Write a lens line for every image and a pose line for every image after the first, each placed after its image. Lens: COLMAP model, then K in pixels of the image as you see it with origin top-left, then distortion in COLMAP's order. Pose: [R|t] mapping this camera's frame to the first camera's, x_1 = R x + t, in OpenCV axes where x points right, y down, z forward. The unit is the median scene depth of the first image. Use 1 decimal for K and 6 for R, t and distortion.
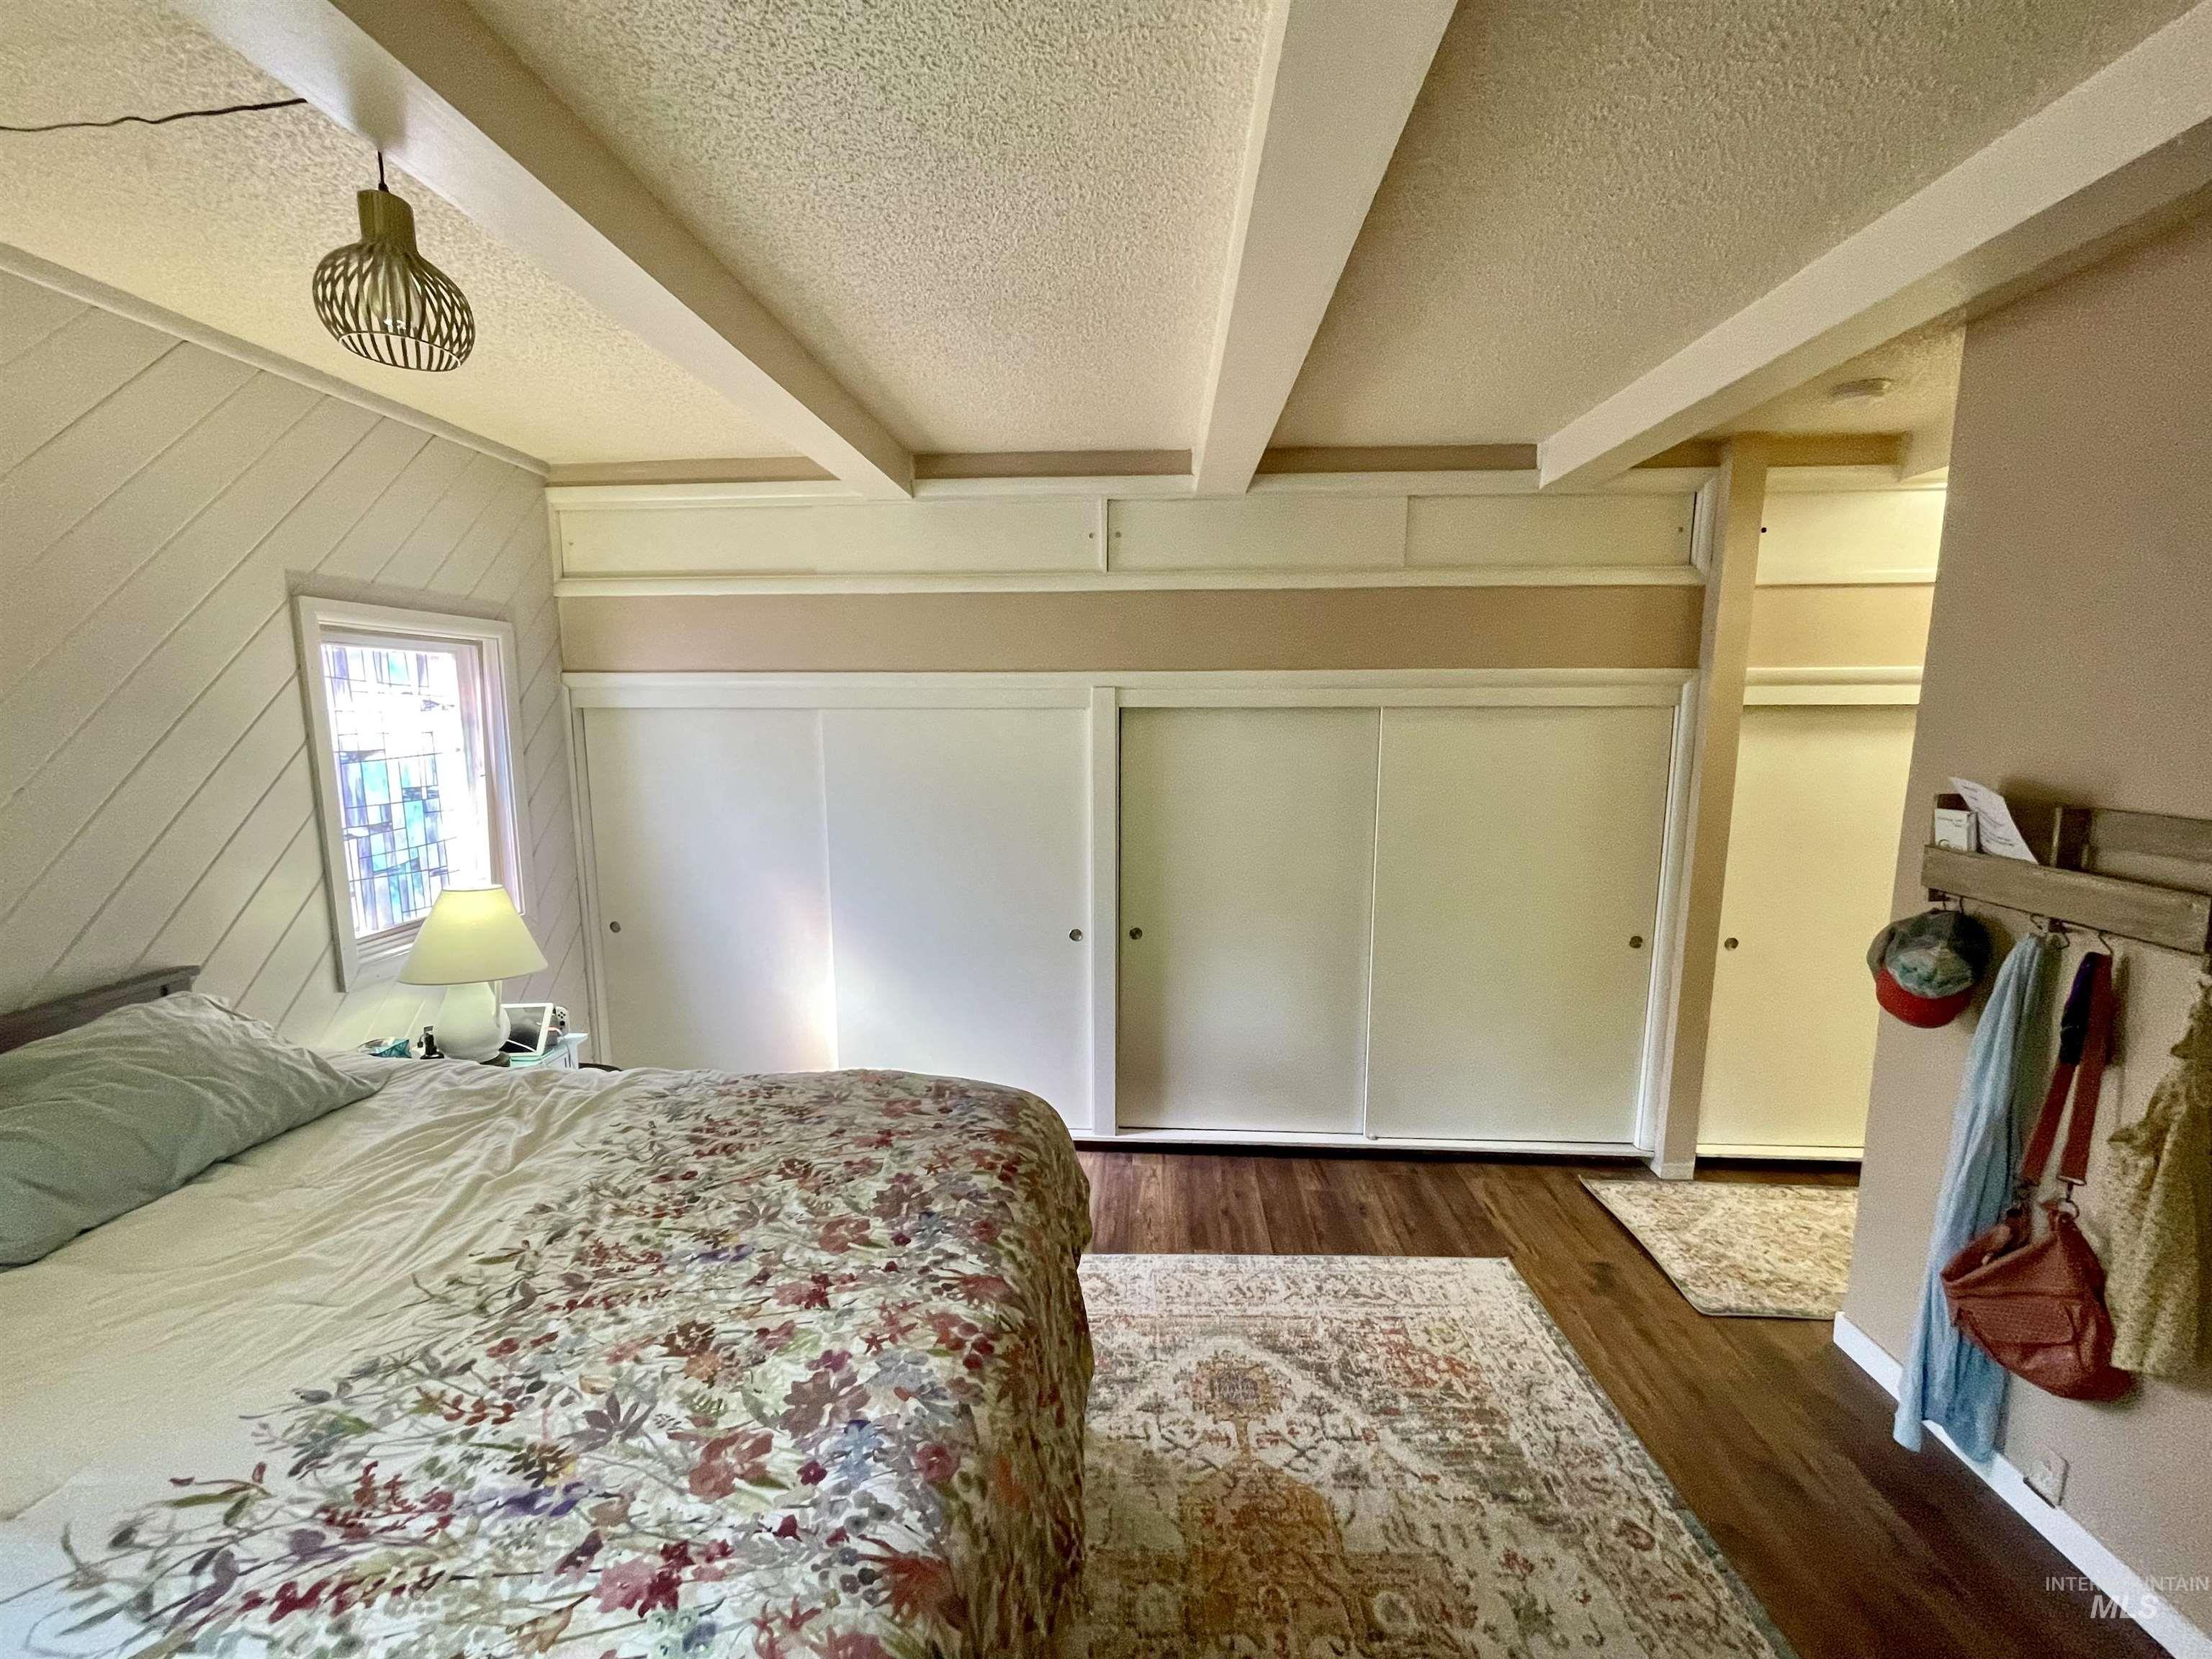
lens RADIAL K [[895.1, 0, 1099.7], [0, 895.1, 833.6], [0, 0, 1]] dist [-0.002156, 0.002446]
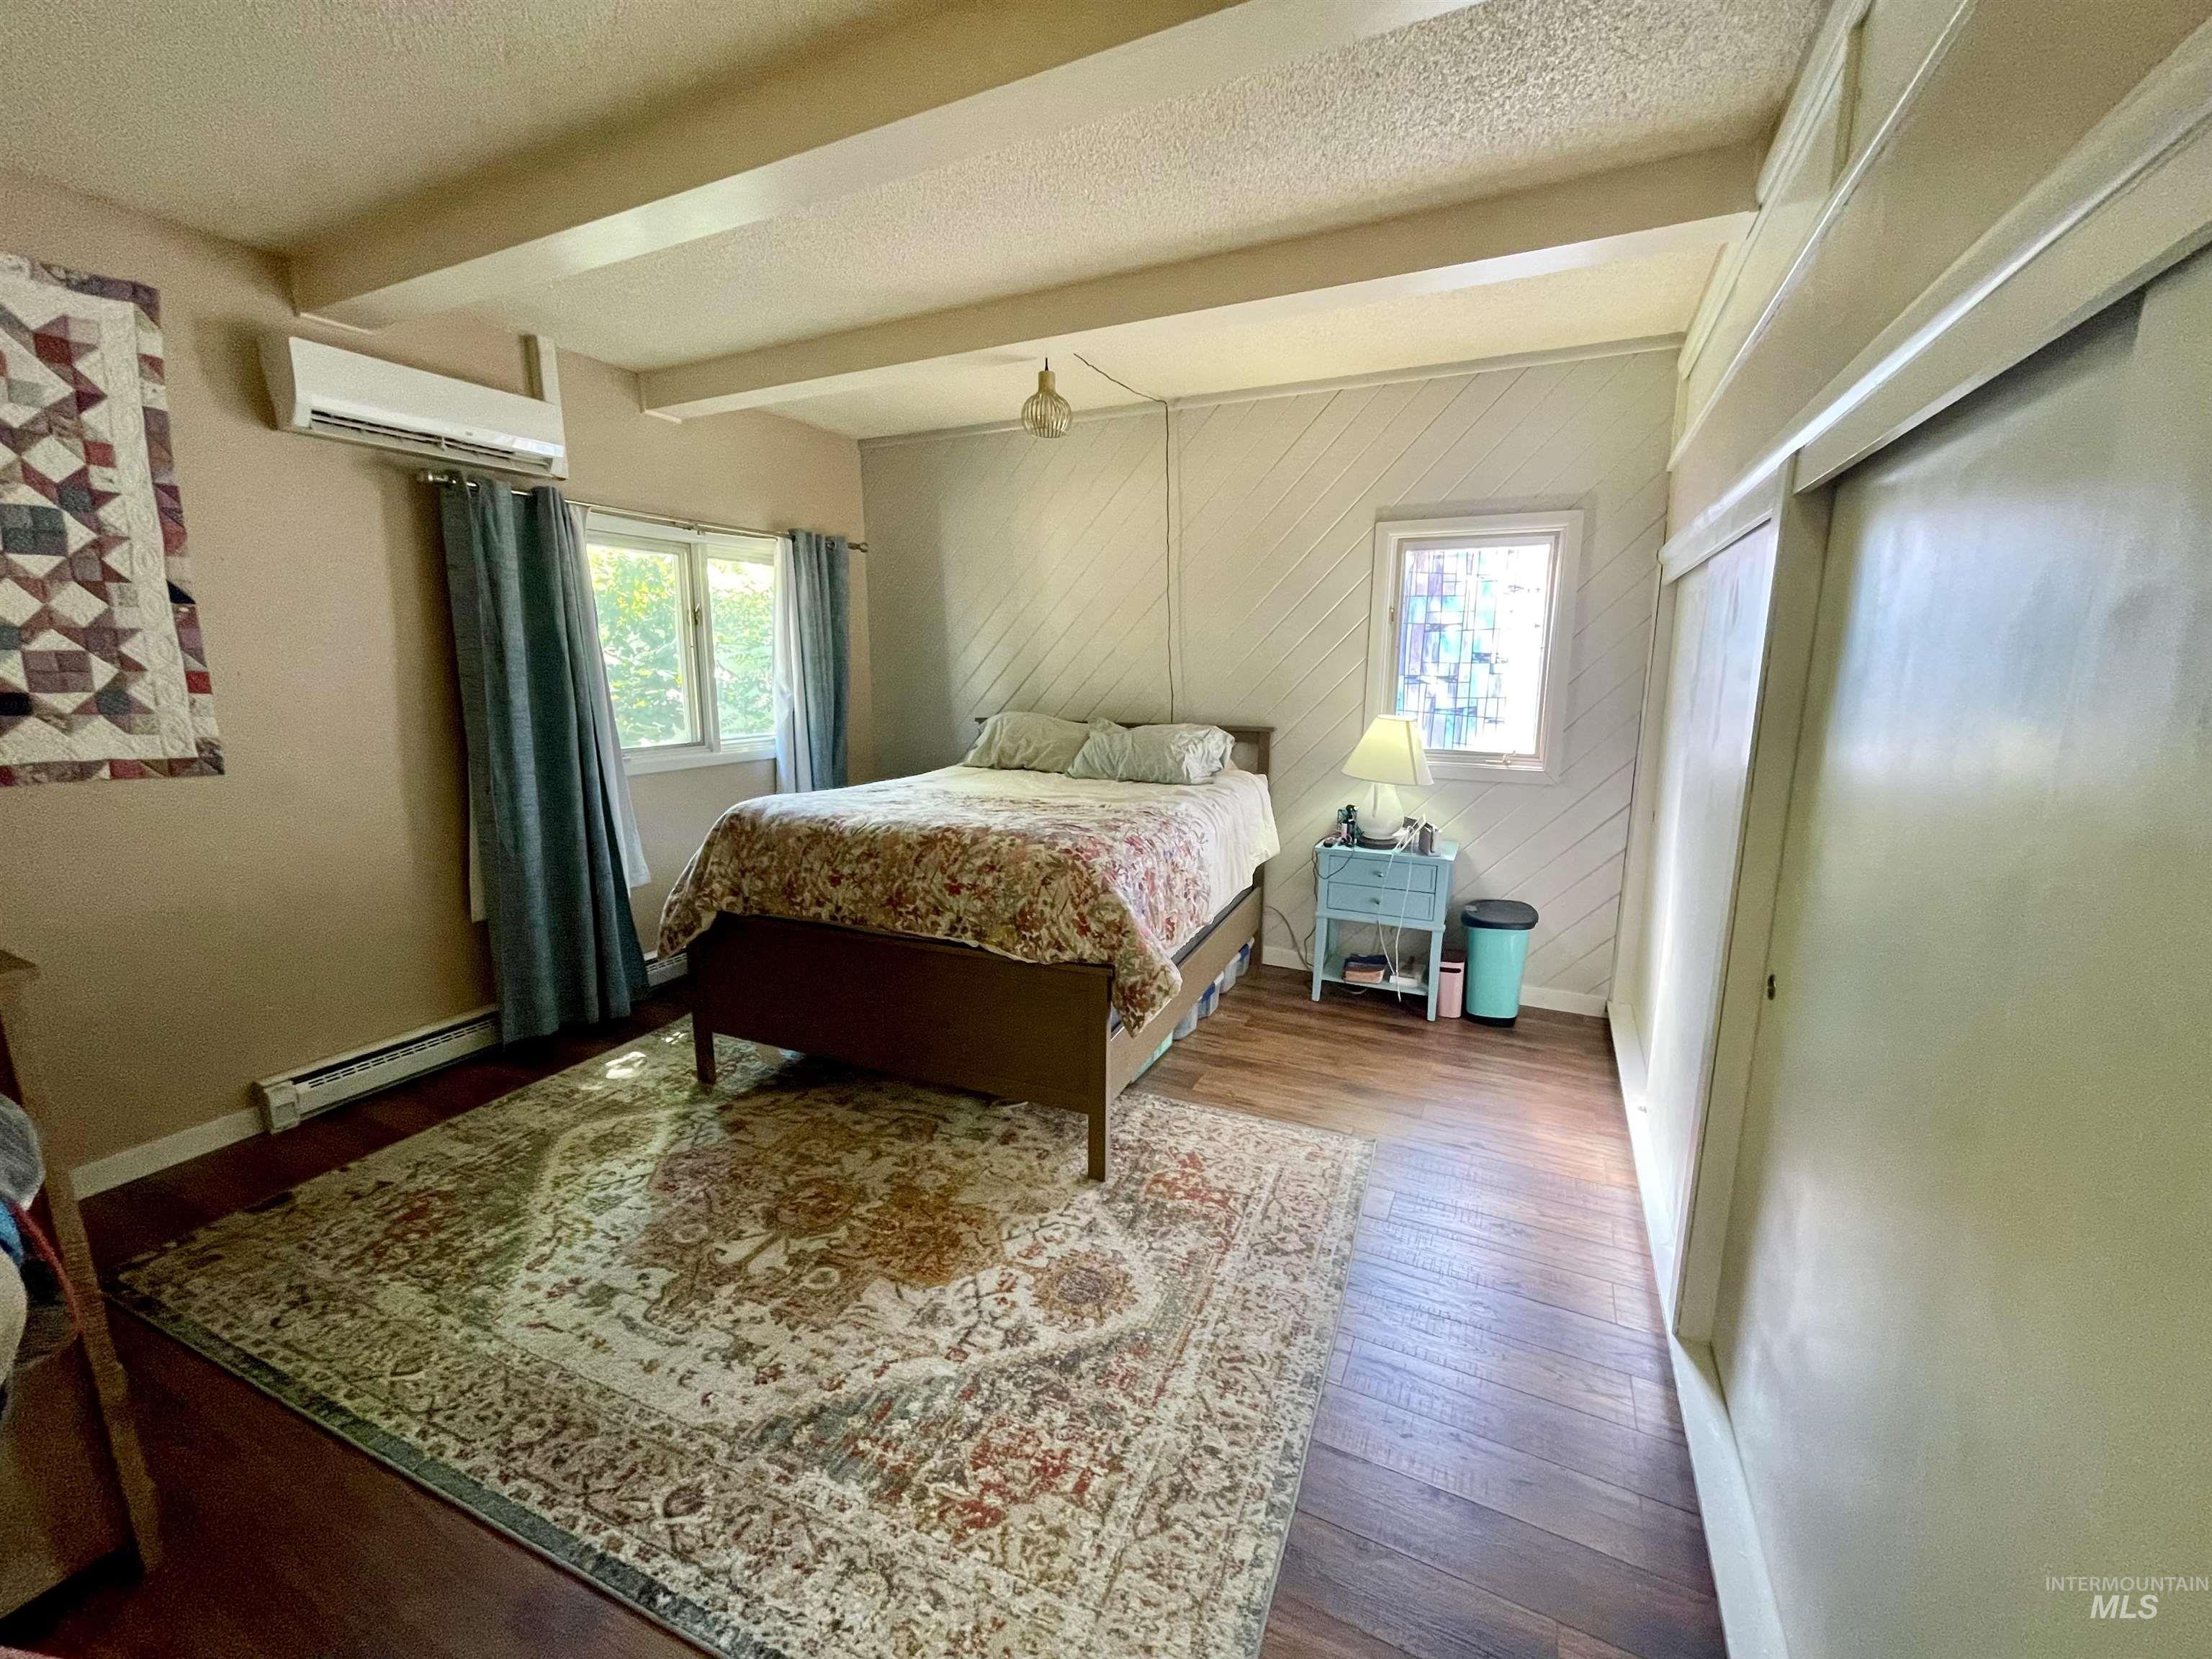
lens RADIAL K [[895.1, 0, 1099.9], [0, 895.1, 831.8], [0, 0, 1]] dist [-0.002156, 0.002446]
pose [[-0.386774, 0.176867, -0.905055, 0.923418], [-0.118517, 0.963763, 0.238988, -0.057922], [0.914527, 0.199699, -0.351797, 1.285658]]
